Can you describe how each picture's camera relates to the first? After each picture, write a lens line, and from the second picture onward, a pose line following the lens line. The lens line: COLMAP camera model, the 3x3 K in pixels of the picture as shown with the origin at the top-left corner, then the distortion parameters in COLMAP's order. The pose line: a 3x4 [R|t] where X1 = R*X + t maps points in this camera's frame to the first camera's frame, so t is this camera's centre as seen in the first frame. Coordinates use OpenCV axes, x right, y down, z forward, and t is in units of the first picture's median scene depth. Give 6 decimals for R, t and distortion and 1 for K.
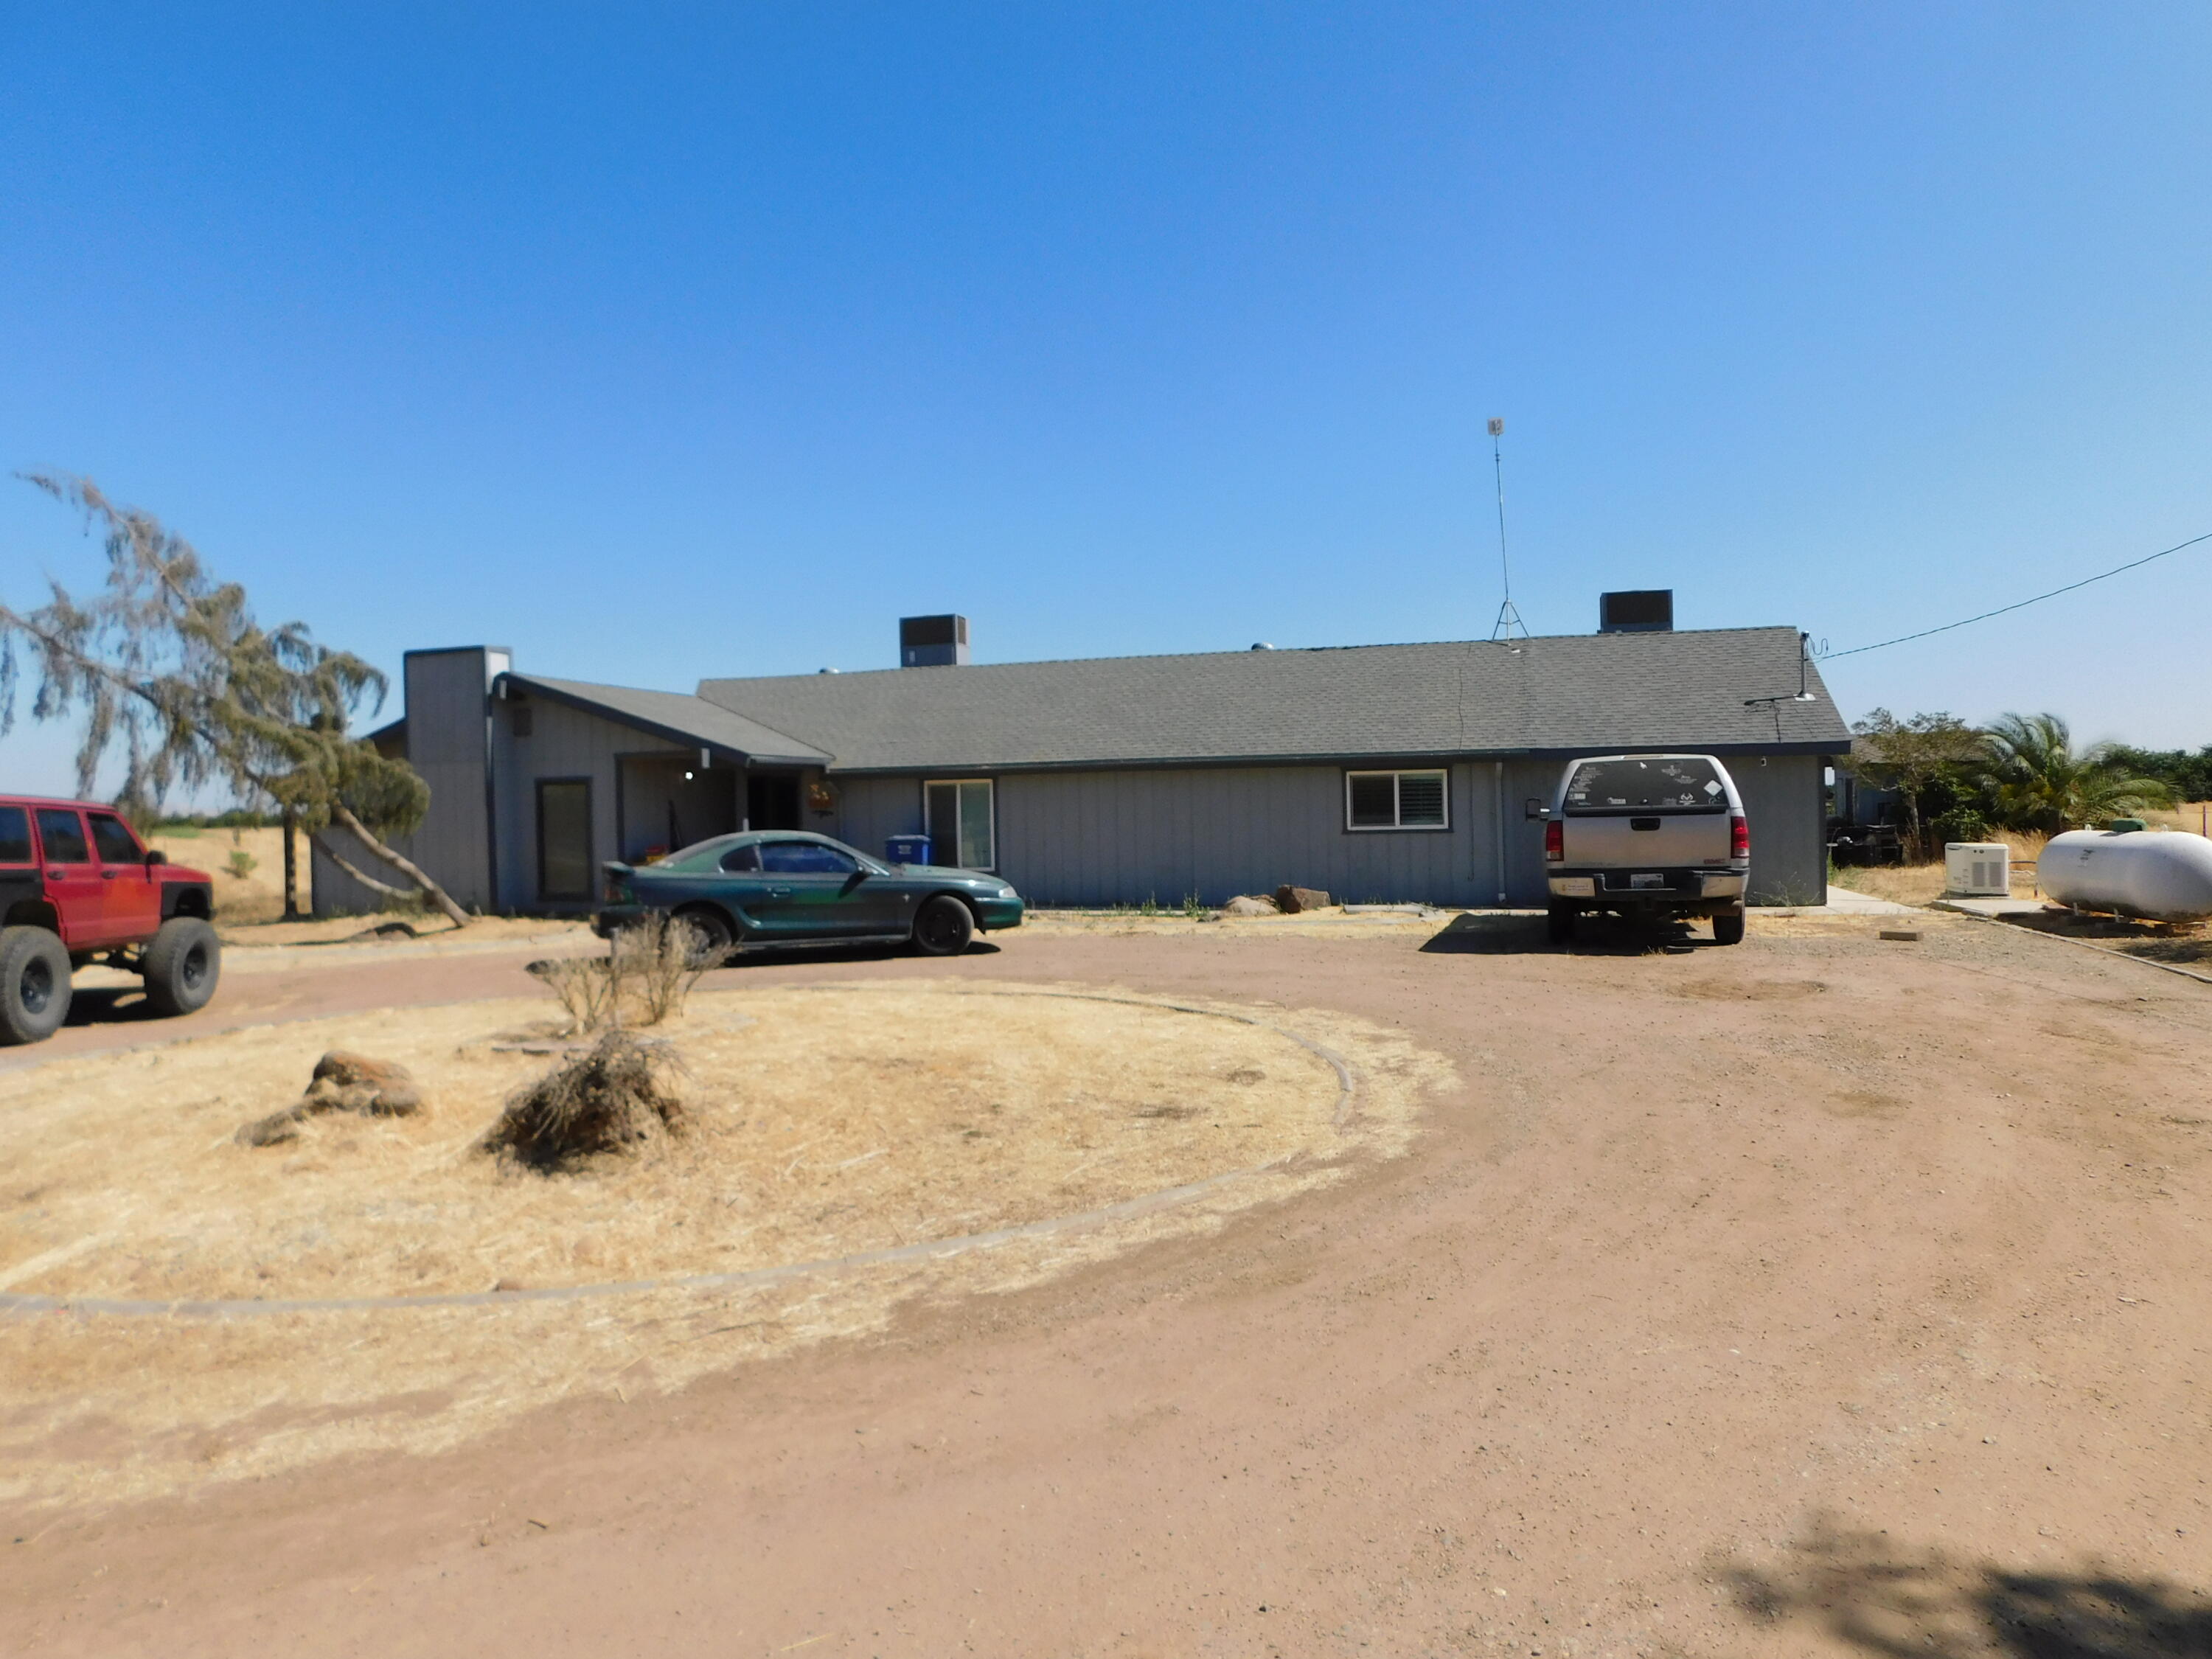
lens RADIAL K [[1456.1, 0, 1117.8], [0, 1456.1, 827.8], [0, 0, 1]] dist [-0.069770, 0.052328]
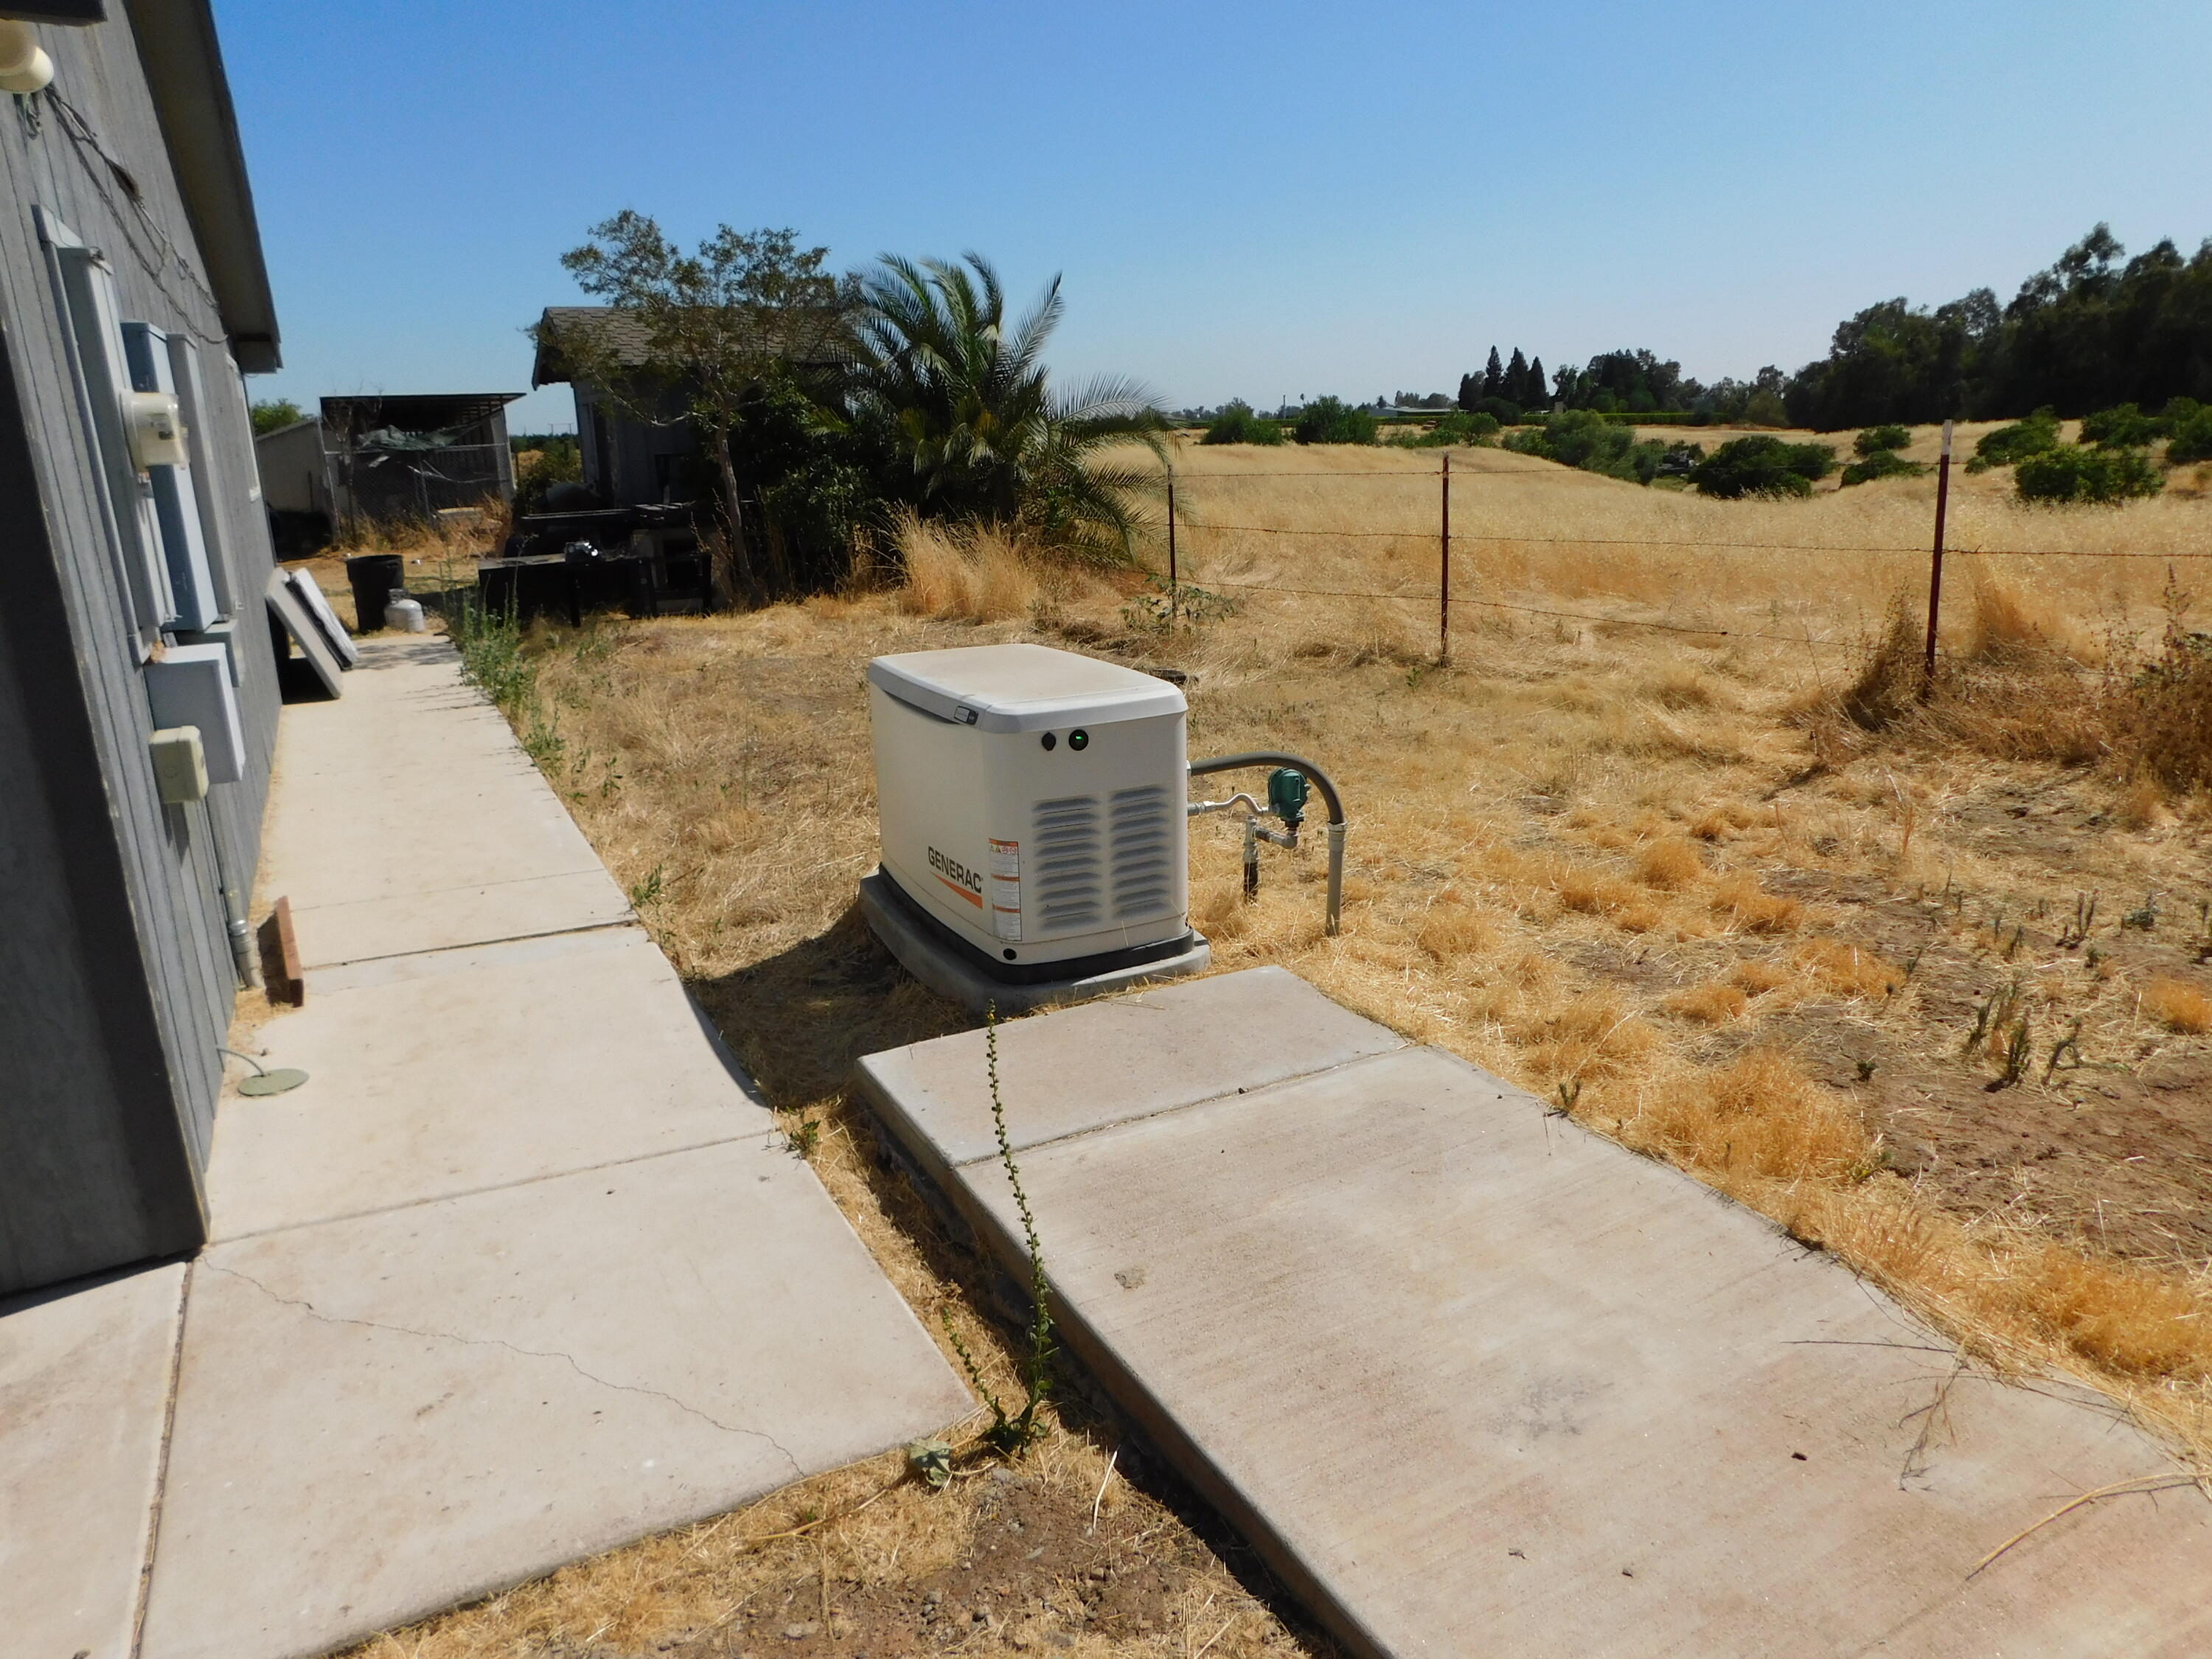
lens RADIAL K [[1456.1, 0, 1111.8], [0, 1456.1, 825.2], [0, 0, 1]] dist [-0.069770, 0.052328]
pose [[0.721043, -0.174014, 0.670684, 0.330221], [0.013271, 0.971241, 0.237728, -0.010973], [-0.692764, -0.162512, 0.702616, 0.599092]]
